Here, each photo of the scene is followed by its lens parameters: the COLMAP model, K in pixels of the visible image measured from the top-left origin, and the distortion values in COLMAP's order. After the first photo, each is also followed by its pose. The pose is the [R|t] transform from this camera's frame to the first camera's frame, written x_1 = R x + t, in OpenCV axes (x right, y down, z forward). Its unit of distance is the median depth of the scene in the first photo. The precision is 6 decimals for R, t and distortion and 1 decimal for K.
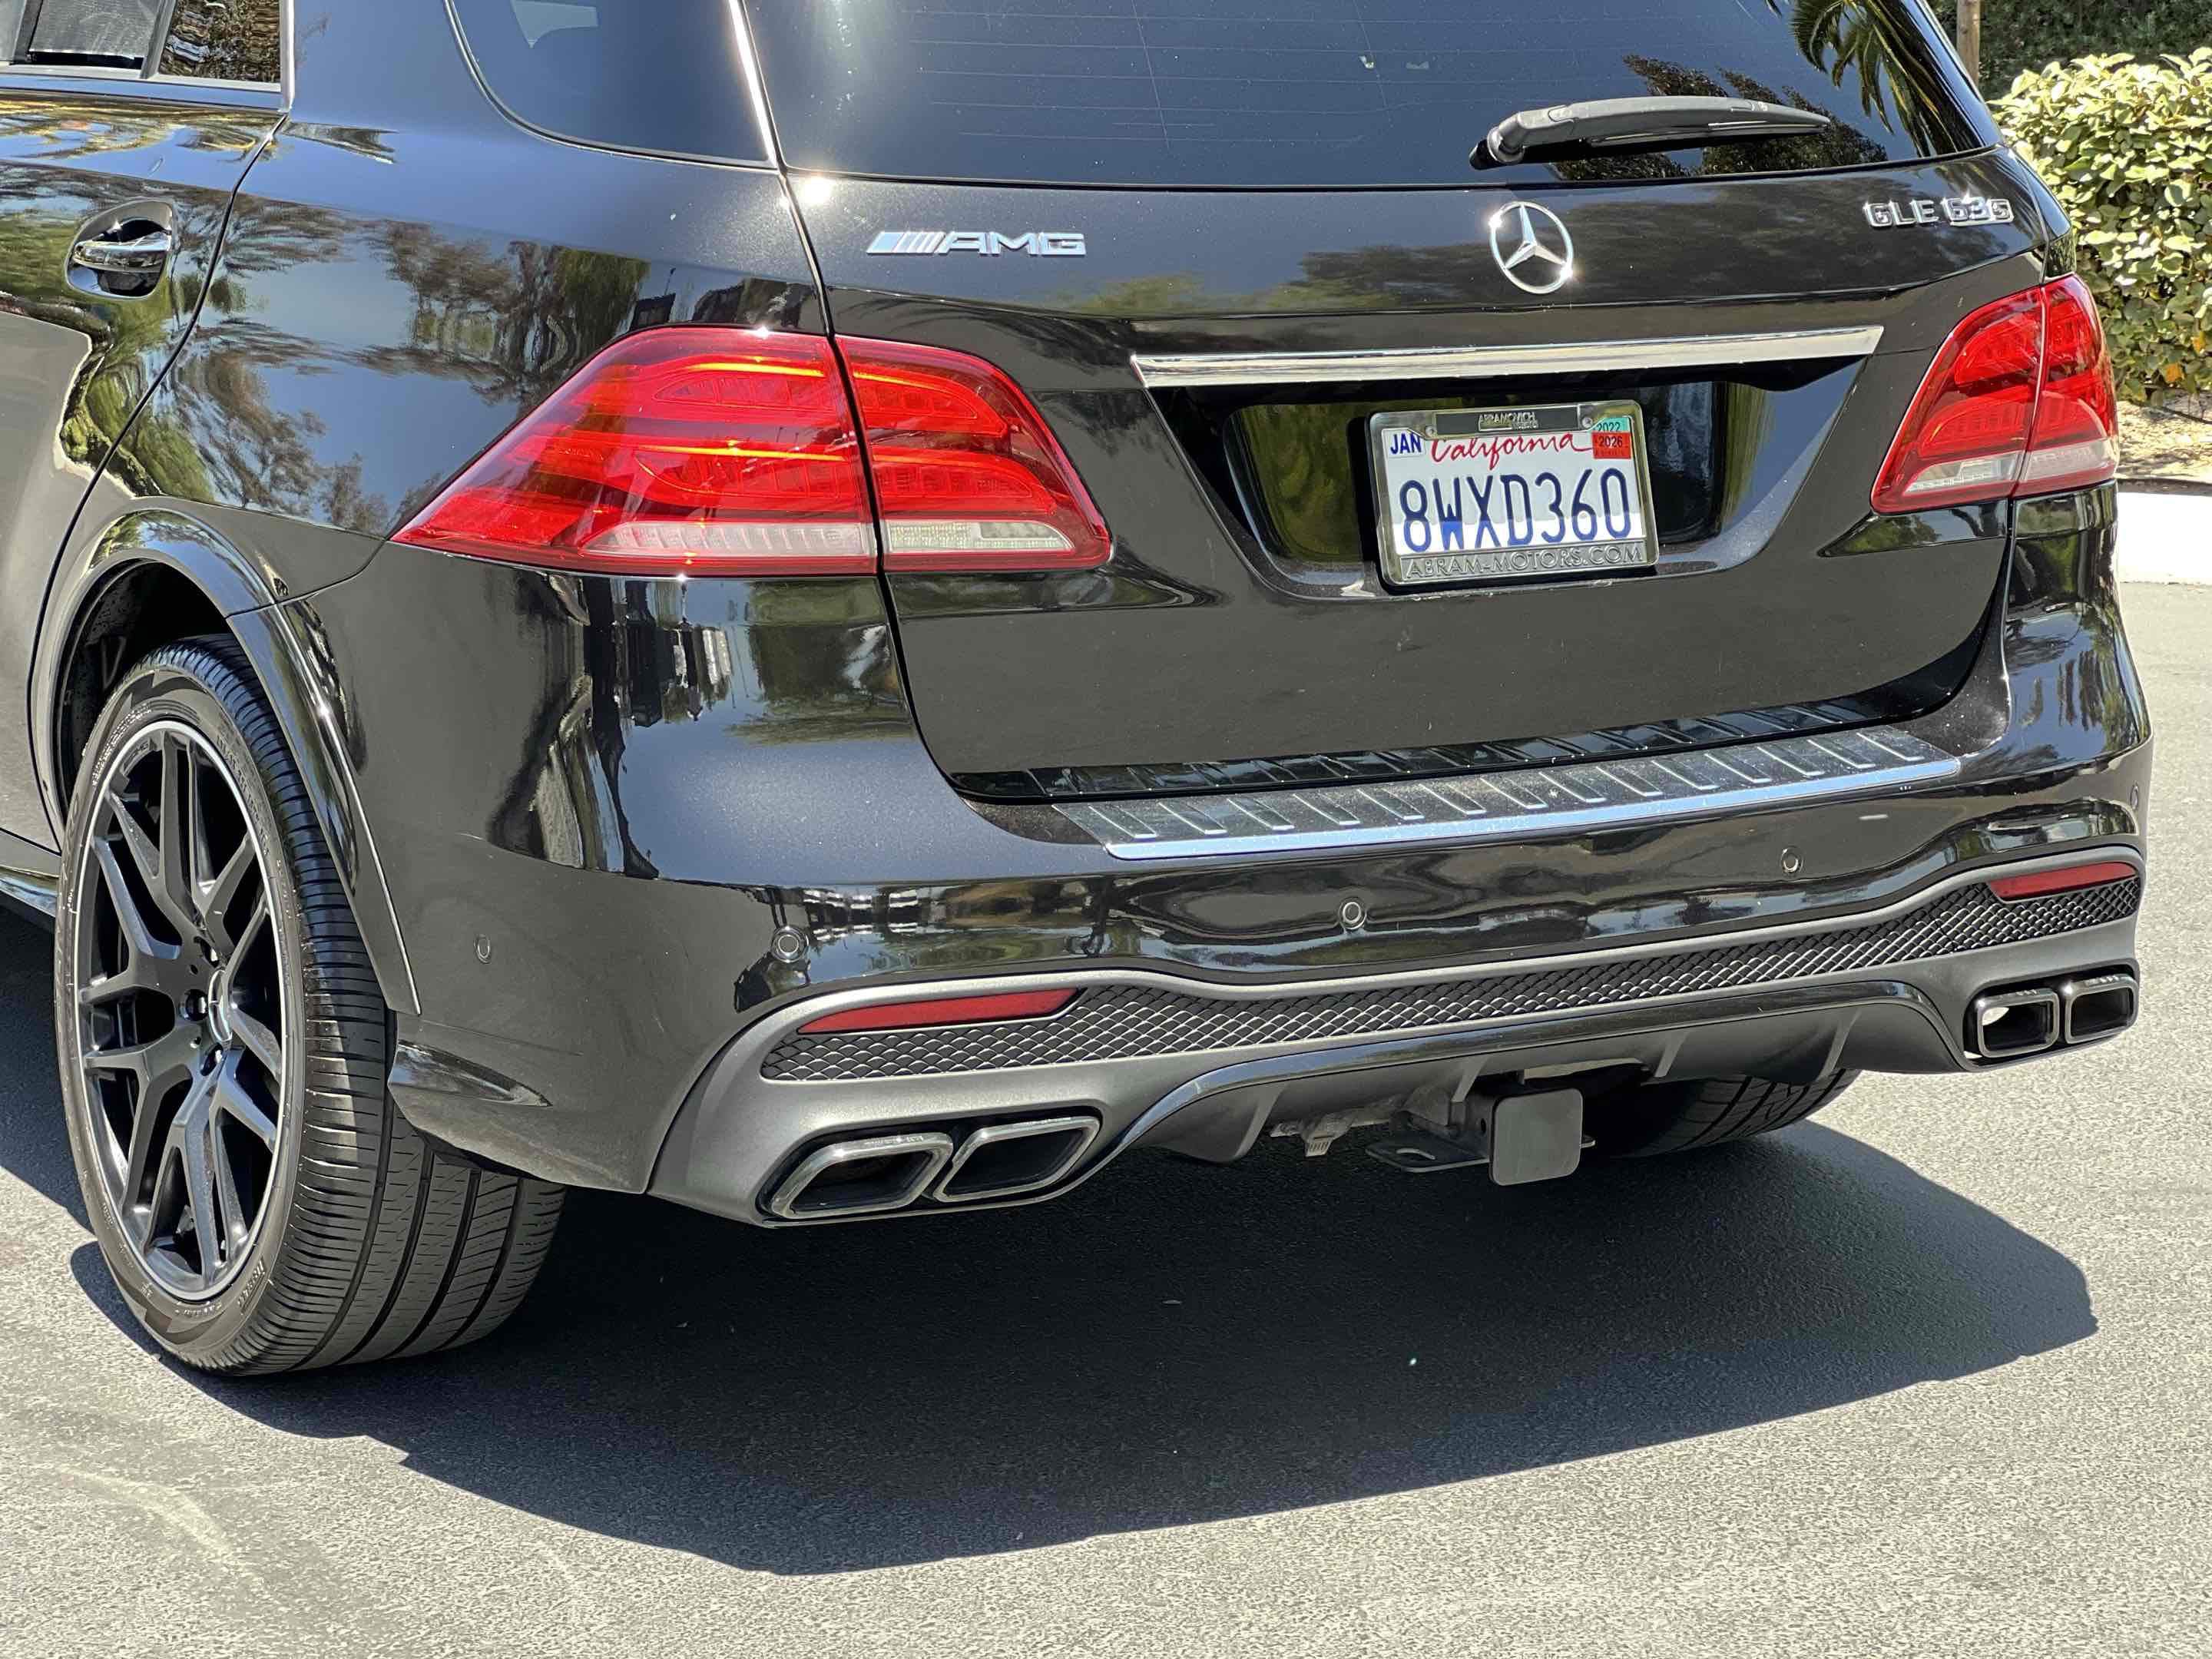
lens RADIAL K [[5031.9, 0, 1109.8], [0, 5031.9, 728.9], [0, 0, 1]] dist [-0.122016, 4.440969]
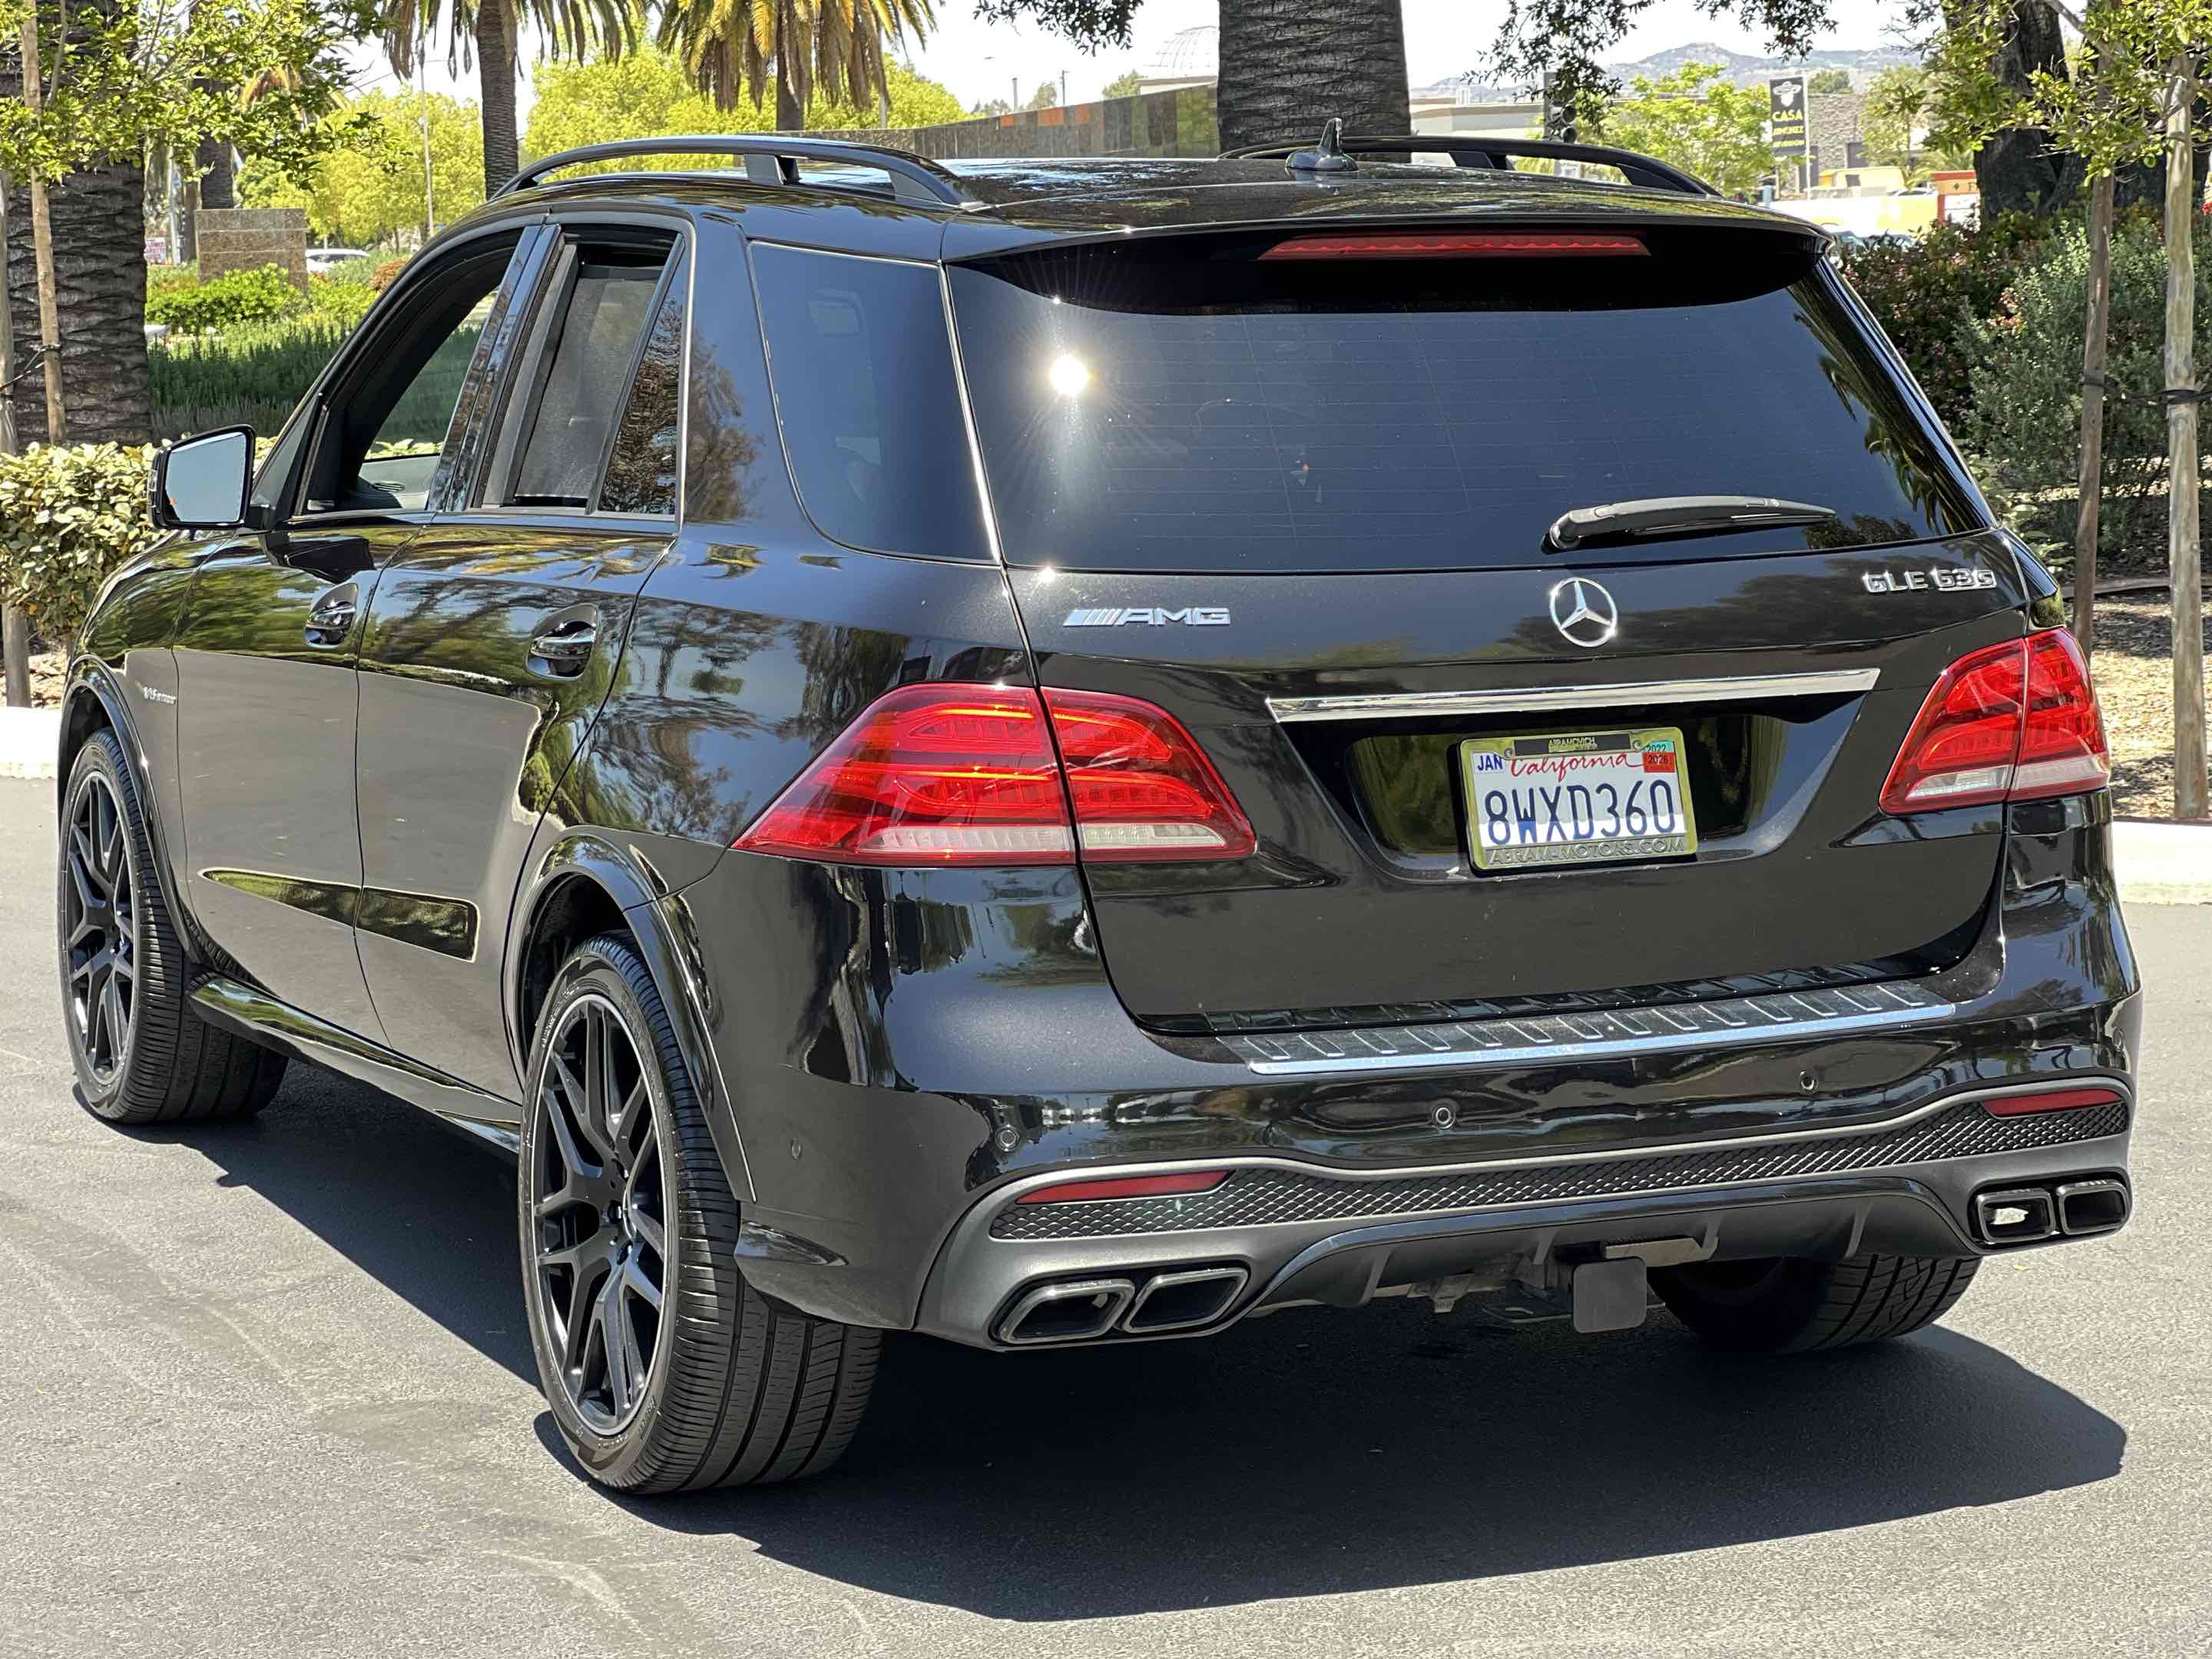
lens RADIAL K [[5031.9, 0, 1109.8], [0, 5031.9, 728.9], [0, 0, 1]] dist [-0.122016, 4.440969]
pose [[0.991370, -0.019273, -0.129666, 0.129175], [0.008685, 0.996617, -0.081732, 0.040732], [0.130803, 0.079900, 0.988183, -0.312189]]
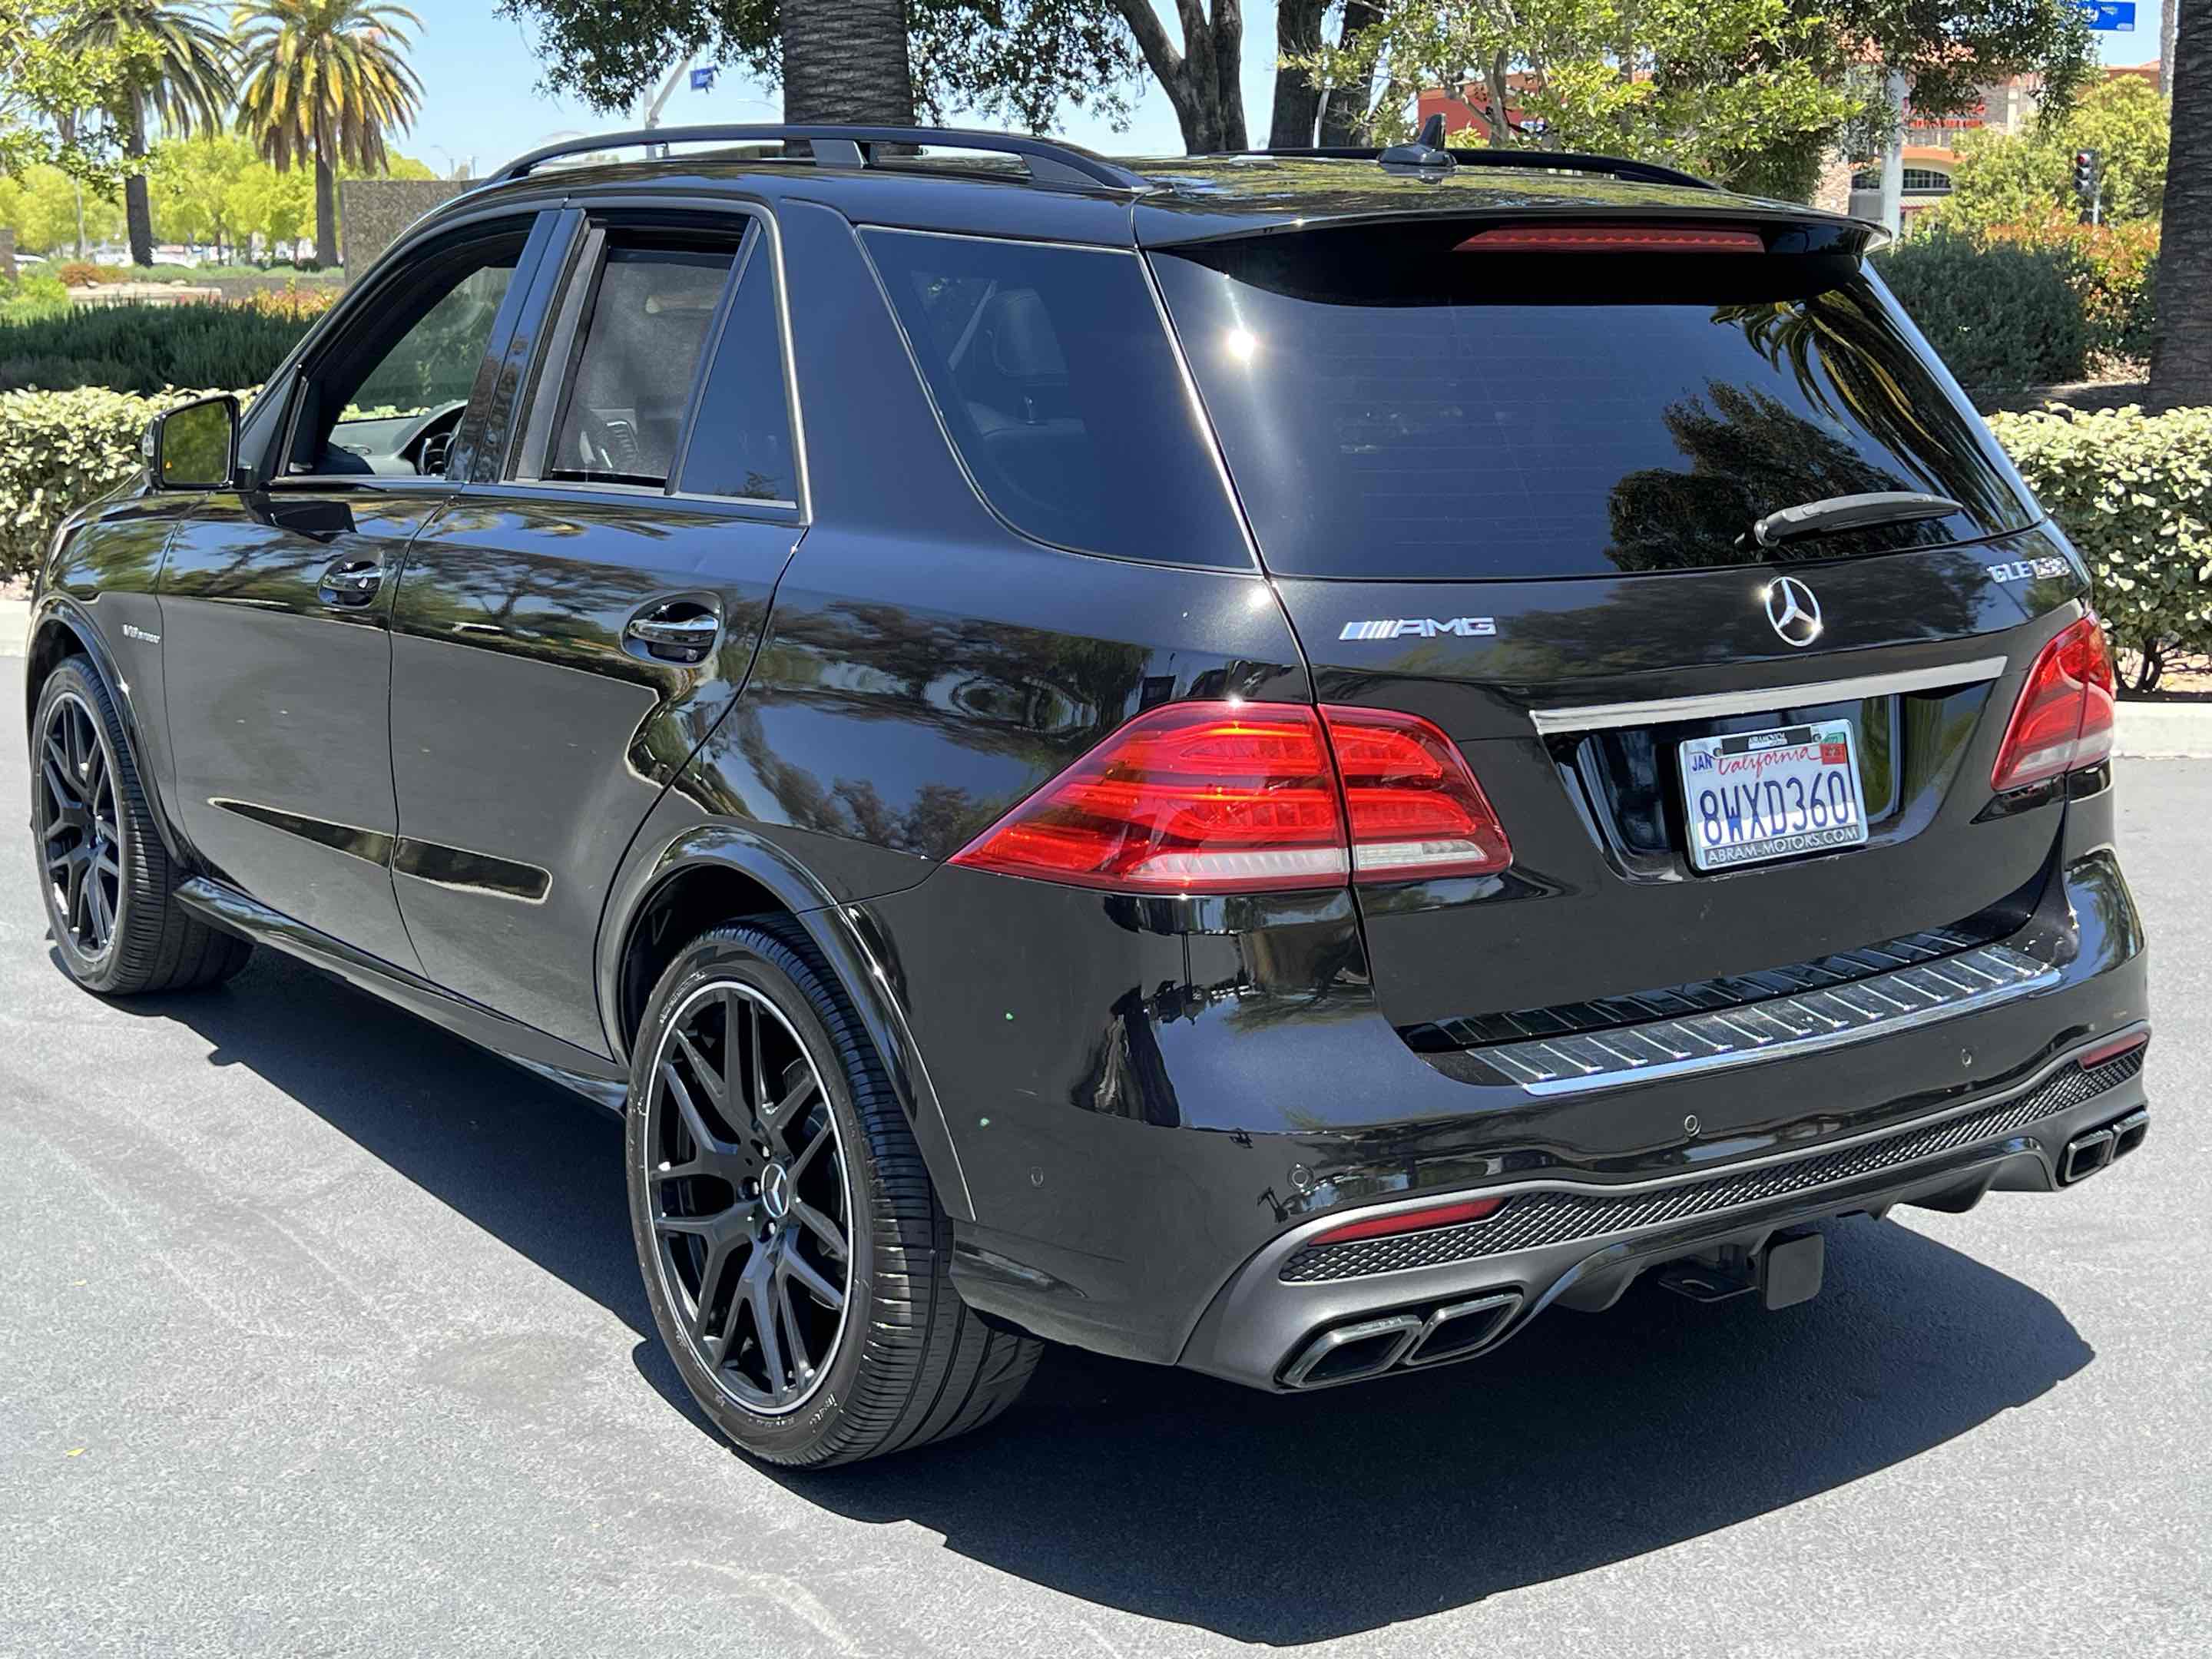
lens RADIAL K [[2846.0, 0, 1144.0], [0, 2846.0, 858.7], [0, 0, 1]] dist [0.170571, -0.479970]
pose [[0.996219, -0.031759, 0.080868, -0.147700], [0.029563, 0.999165, 0.028207, -0.056132], [-0.081696, -0.025710, 0.996326, 0.253536]]
